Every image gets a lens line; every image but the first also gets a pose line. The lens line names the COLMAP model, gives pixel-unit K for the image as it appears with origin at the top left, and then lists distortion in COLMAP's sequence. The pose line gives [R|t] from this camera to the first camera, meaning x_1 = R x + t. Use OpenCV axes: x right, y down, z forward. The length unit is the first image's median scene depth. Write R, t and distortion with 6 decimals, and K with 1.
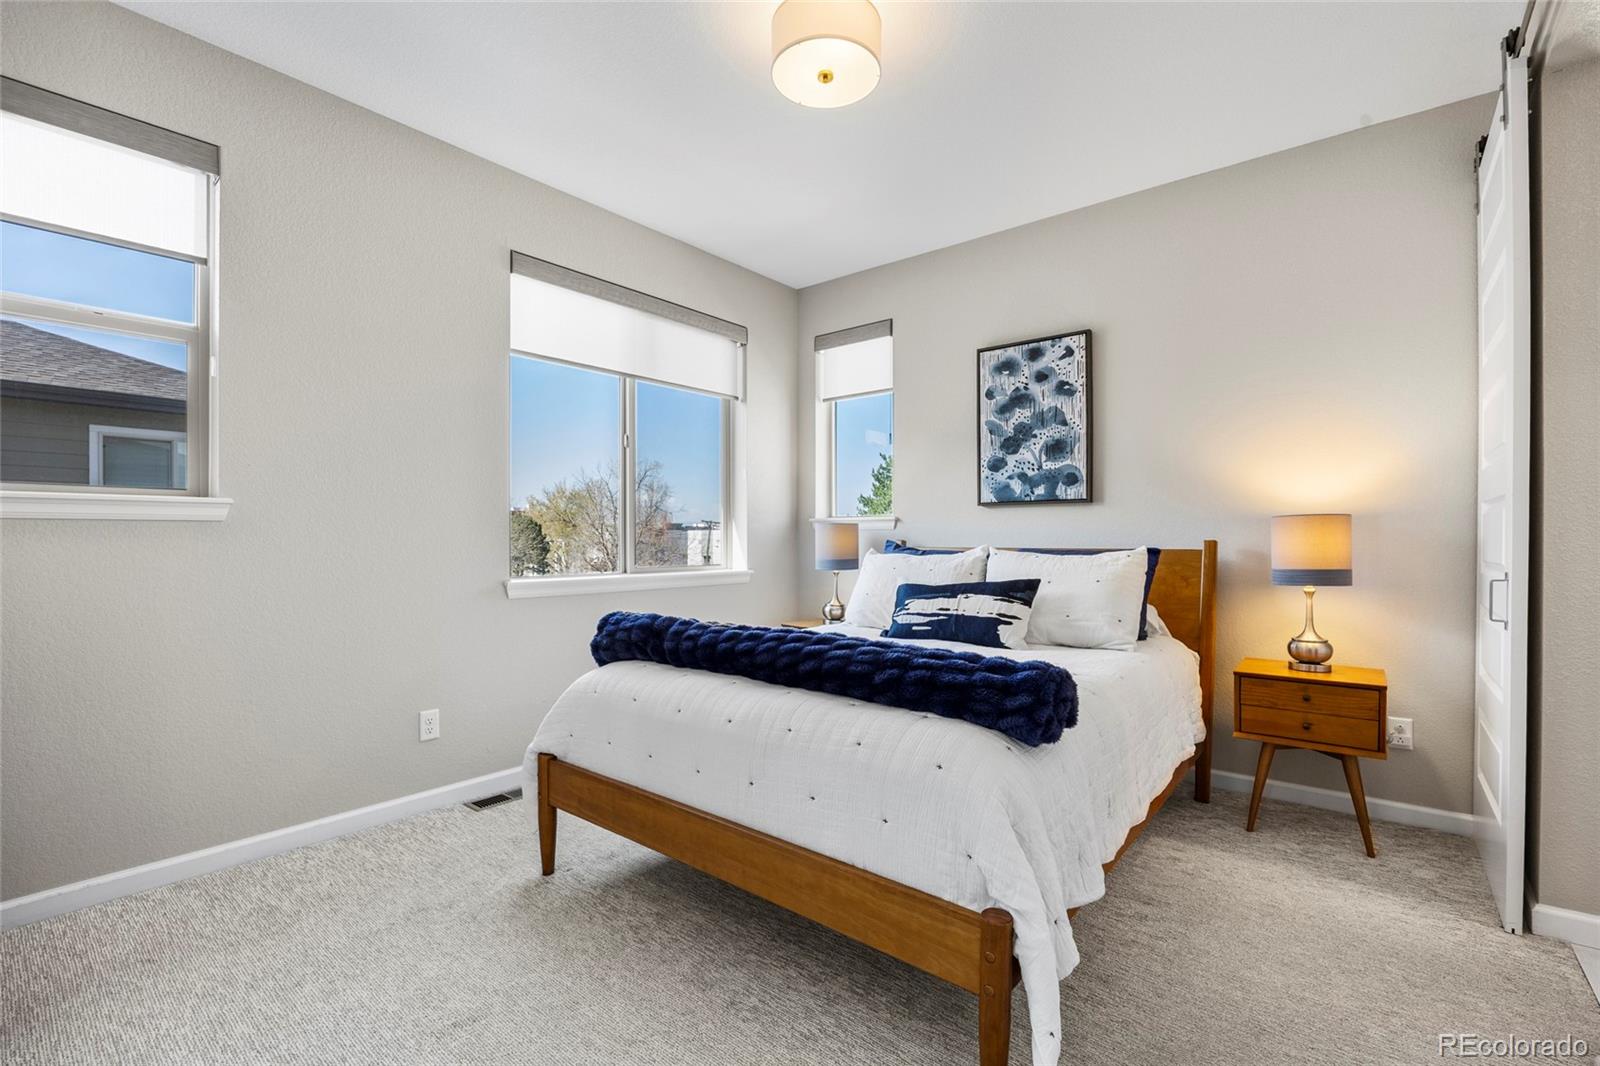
lens RADIAL K [[711.5, 0, 800.8], [0, 711.5, 547.2], [0, 0, 1]] dist [-0.000460, -0.000035]
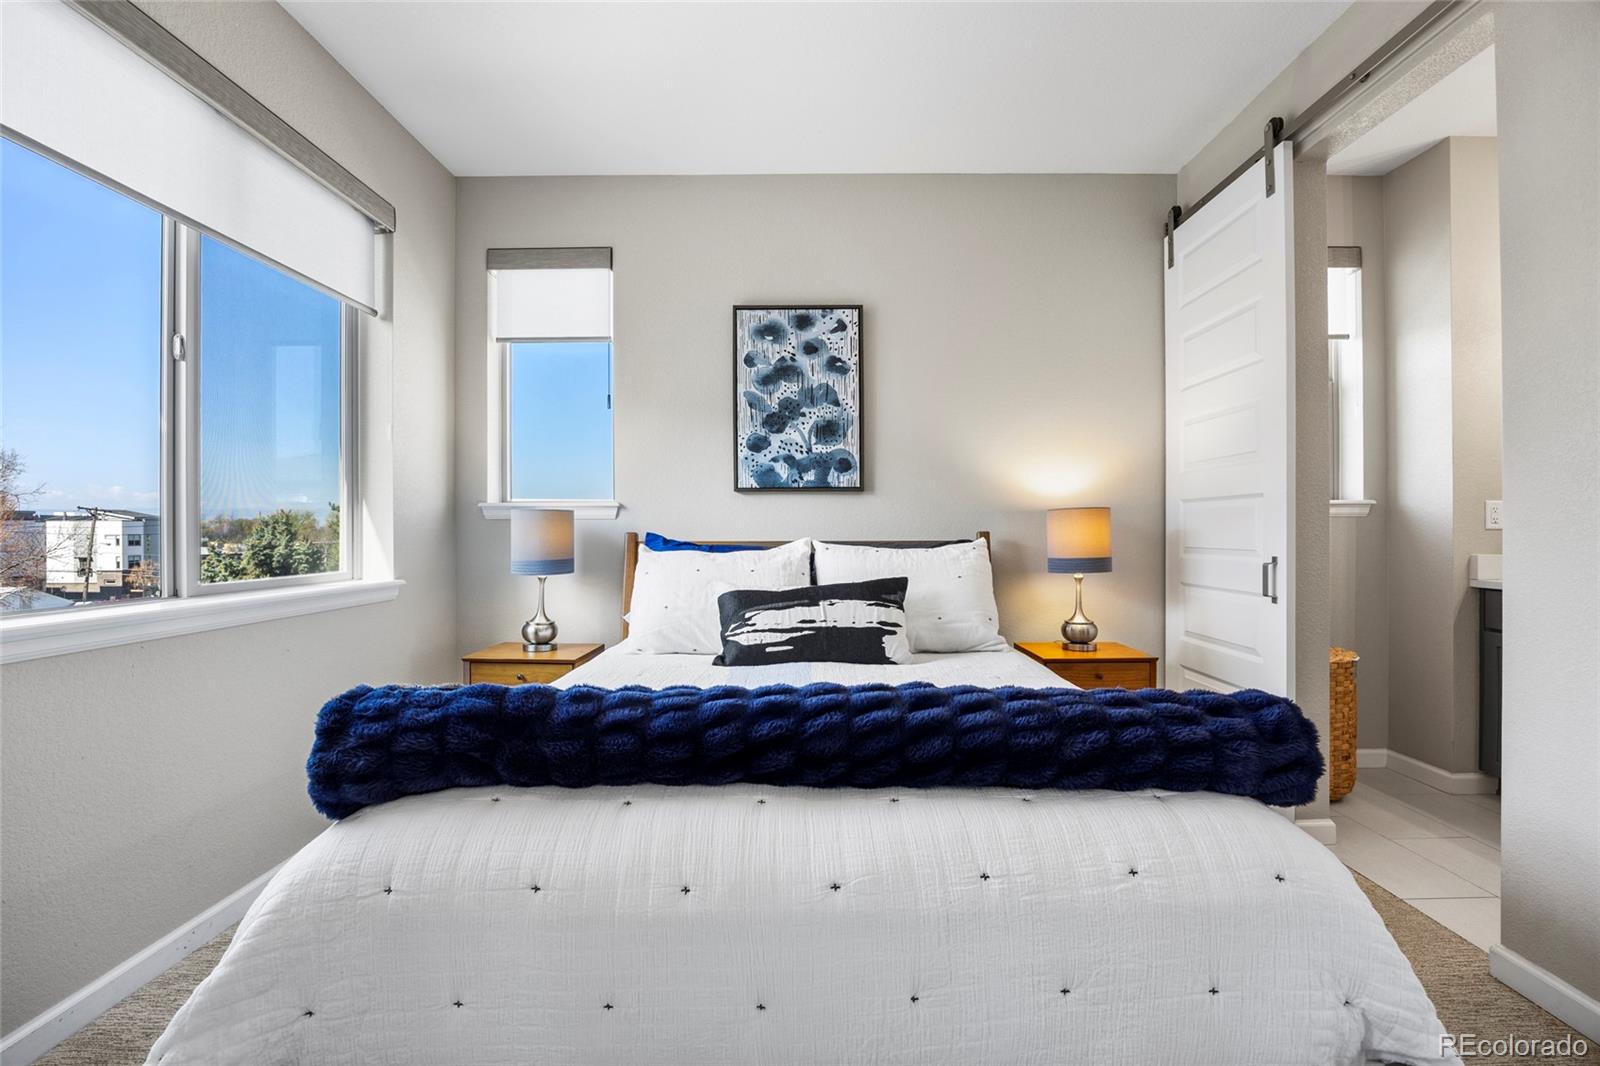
lens RADIAL K [[702.8, 0, 800.0], [0, 702.8, 533.0], [0, 0, 1]] dist [-0.002079, -0.000013]
pose [[0.779076, -0.004233, 0.626915, -0.225209], [0.010712, 0.999921, -0.006561, -0.003049], [-0.626838, 0.011827, 0.779060, 0.325211]]
